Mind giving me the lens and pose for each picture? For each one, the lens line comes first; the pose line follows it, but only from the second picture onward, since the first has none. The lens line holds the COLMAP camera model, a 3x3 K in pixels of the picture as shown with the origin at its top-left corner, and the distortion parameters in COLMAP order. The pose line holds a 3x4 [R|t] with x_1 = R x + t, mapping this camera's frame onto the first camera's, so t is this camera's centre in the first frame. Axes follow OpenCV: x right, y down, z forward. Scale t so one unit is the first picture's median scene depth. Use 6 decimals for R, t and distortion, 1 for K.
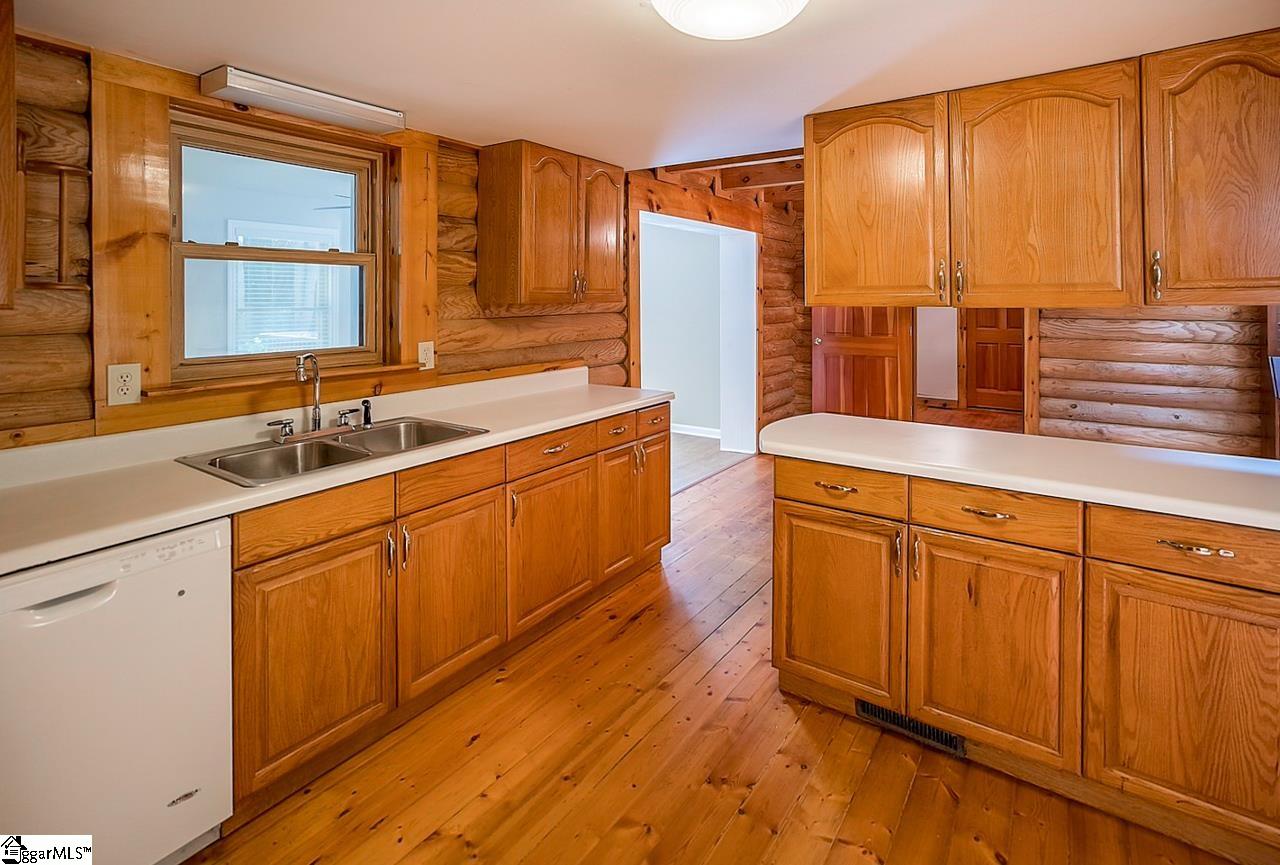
lens RADIAL K [[612.2, 0, 640.3], [0, 612.2, 300.1], [0, 0, 1]] dist [-0.015282, 0.000188]
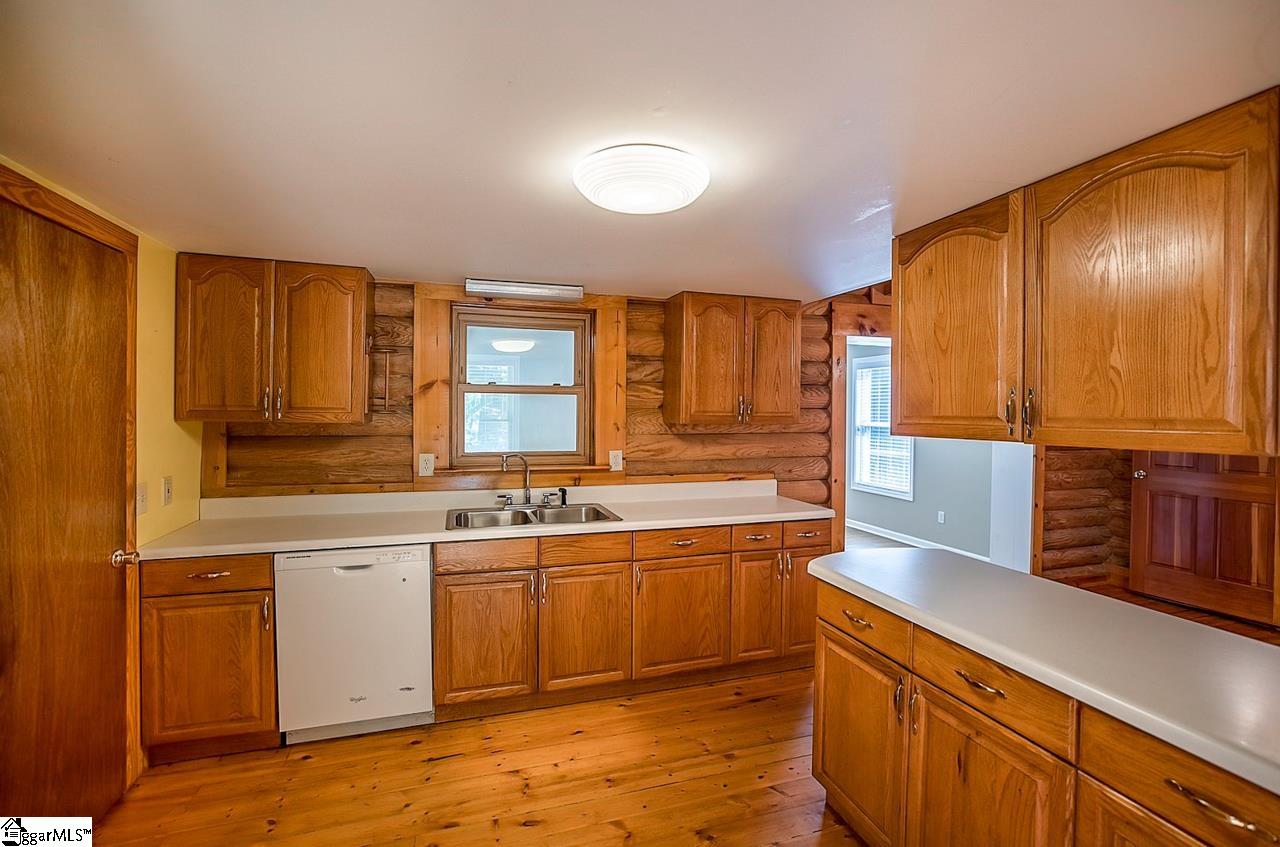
lens RADIAL K [[545.2, 0, 640.0], [0, 545.2, 423.5], [0, 0, 1]] dist [-0.040008, 0.012860]
pose [[0.795416, 0.024356, -0.605574, 0.454267], [-0.012868, 0.999646, 0.023304, -0.022086], [0.605927, -0.010744, 0.795448, 0.073962]]
